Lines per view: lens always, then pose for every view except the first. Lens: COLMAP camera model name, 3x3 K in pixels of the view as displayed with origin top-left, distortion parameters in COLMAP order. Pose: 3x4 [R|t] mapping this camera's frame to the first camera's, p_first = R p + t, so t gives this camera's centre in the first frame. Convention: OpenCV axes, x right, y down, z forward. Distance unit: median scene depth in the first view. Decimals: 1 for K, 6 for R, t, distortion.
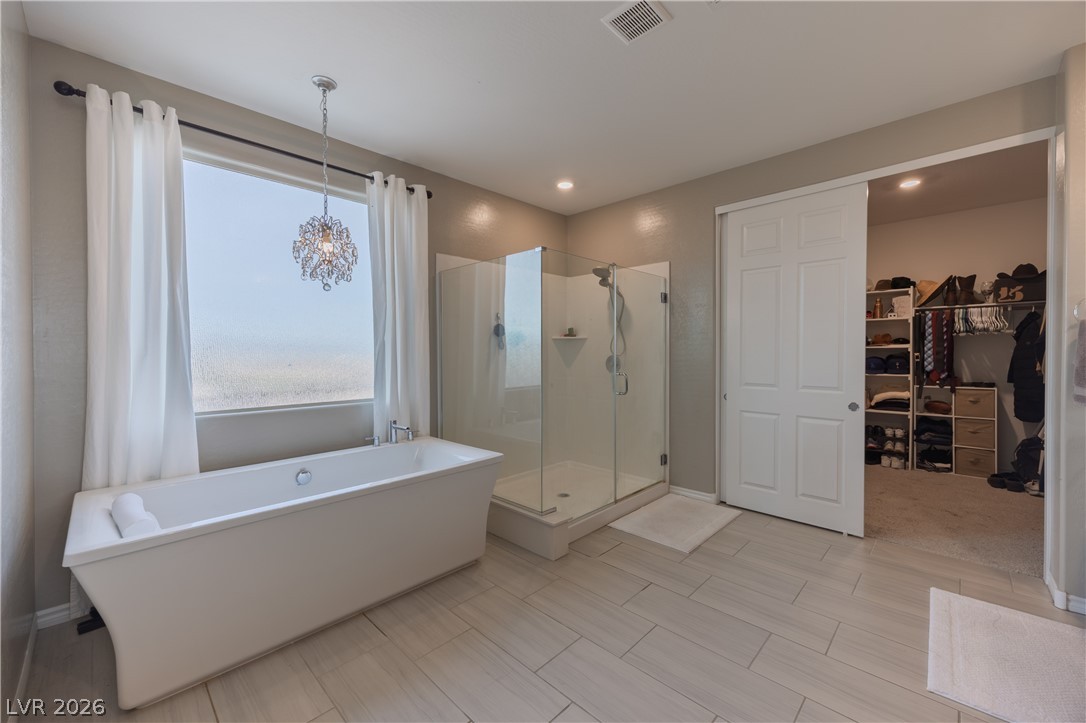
lens RADIAL K [[420.0, 0, 545.0], [0, 420.0, 361.5], [0, 0, 1]] dist [-0.002100, 0.000226]
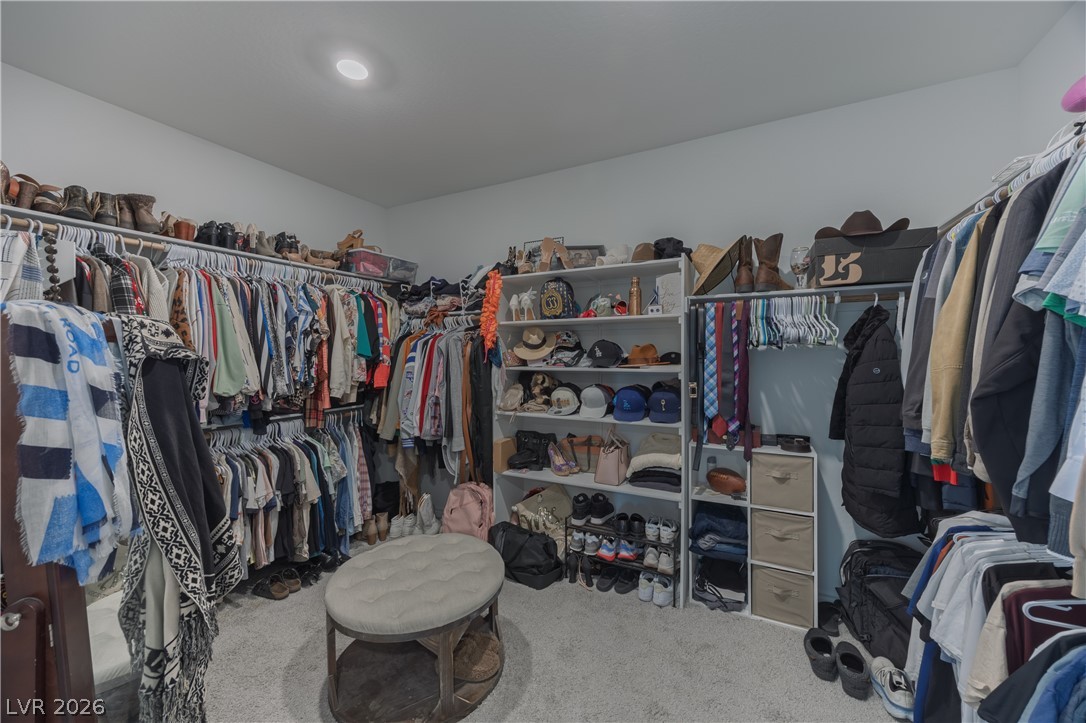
lens RADIAL K [[420.0, 0, 534.1], [0, 420.0, 363.0], [0, 0, 1]] dist [-0.002100, 0.000226]
pose [[0.958403, -0.006666, 0.285342, 0.555487], [0.005850, 0.999976, 0.003714, -0.048100], [-0.285360, -0.001890, 0.958419, 0.561087]]
